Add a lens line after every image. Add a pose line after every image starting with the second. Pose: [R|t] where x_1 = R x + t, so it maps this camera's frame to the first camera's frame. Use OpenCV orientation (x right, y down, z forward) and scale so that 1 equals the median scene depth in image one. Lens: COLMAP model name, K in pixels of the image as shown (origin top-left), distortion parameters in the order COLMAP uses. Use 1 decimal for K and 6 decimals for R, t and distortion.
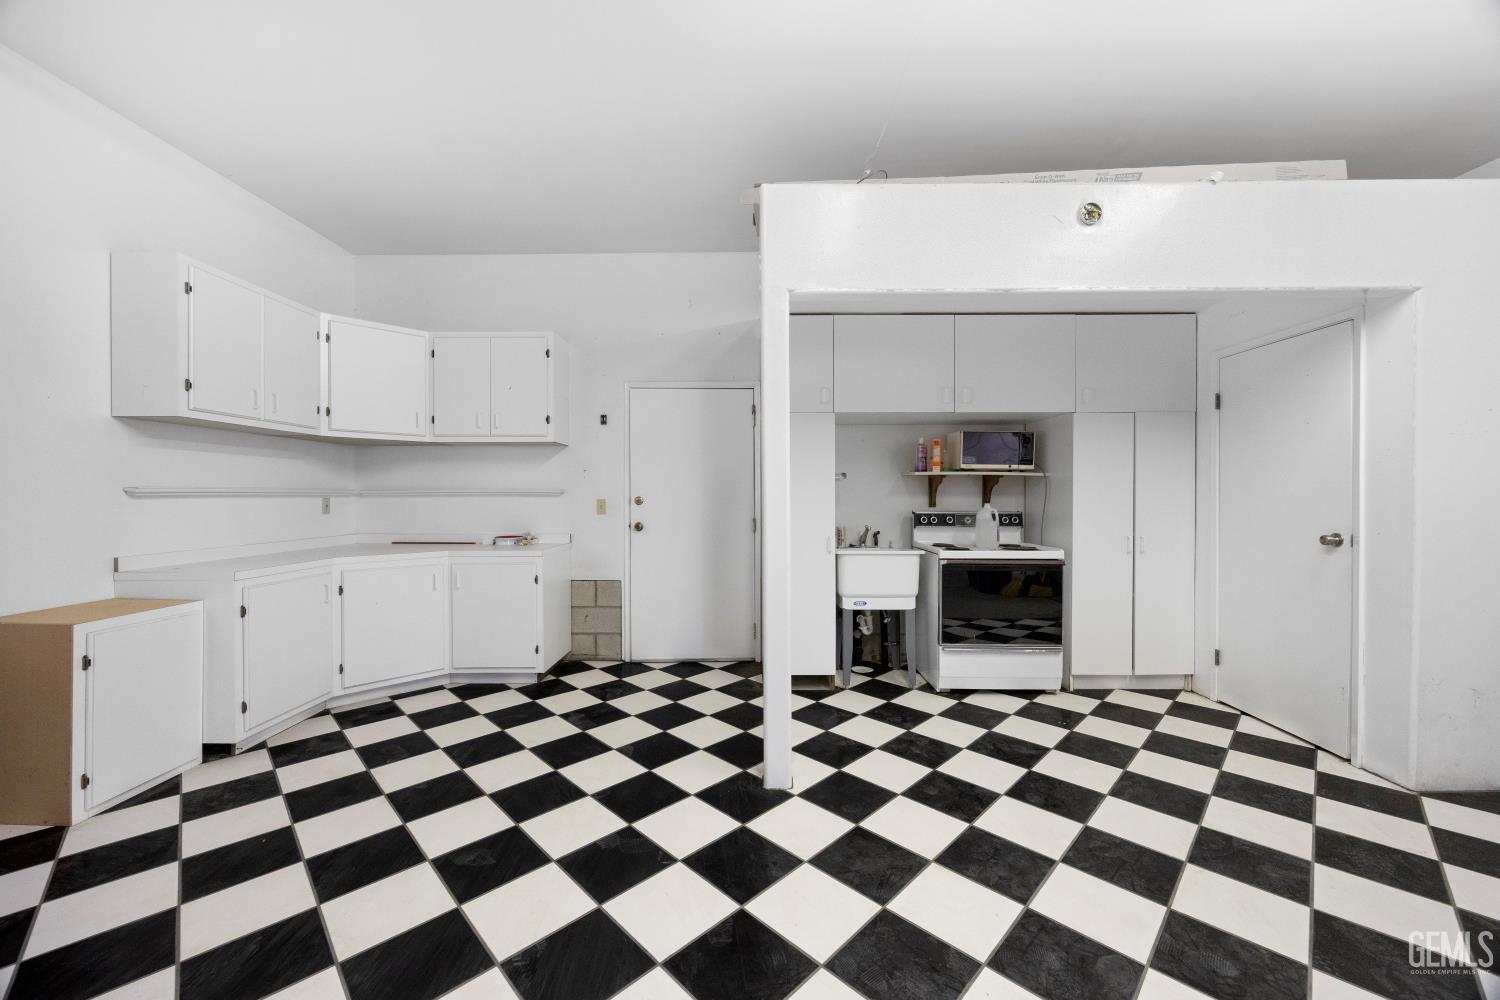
lens RADIAL K [[567.8, 0, 746.4], [0, 567.8, 496.7], [0, 0, 1]] dist [-0.000946, -0.000008]
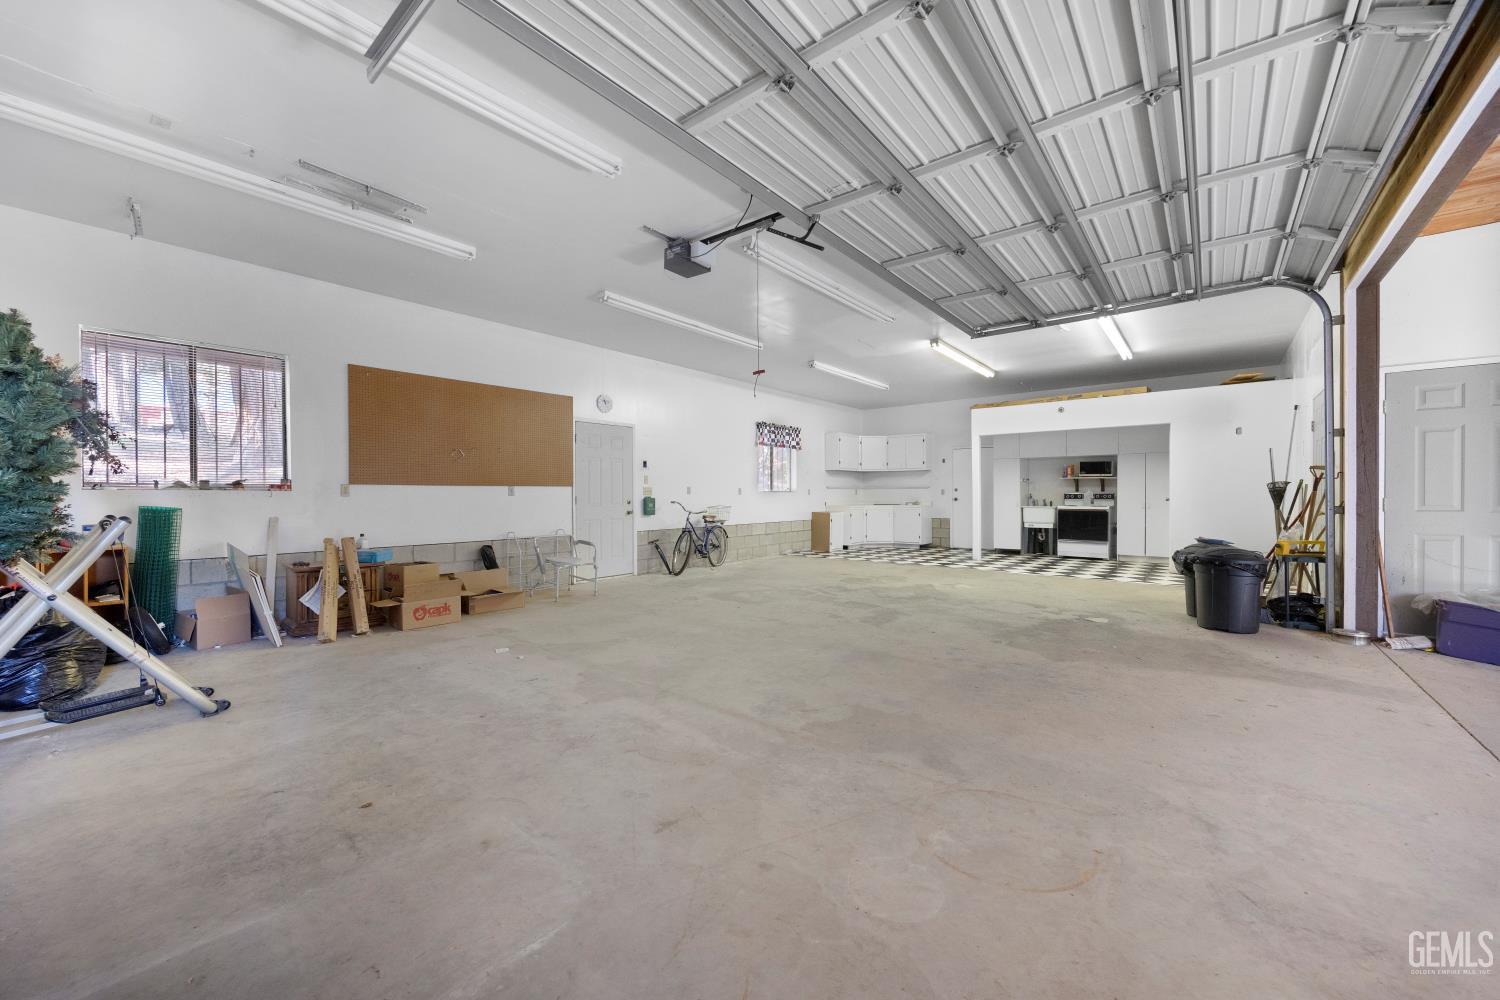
lens RADIAL K [[567.8, 0, 747.3], [0, 567.8, 496.5], [0, 0, 1]] dist [-0.000946, -0.000008]
pose [[0.780458, 0.000435, -0.625208, 0.842584], [0.000673, 0.999999, 0.001536, 0.039018], [0.625208, -0.001619, 0.780457, -2.028194]]
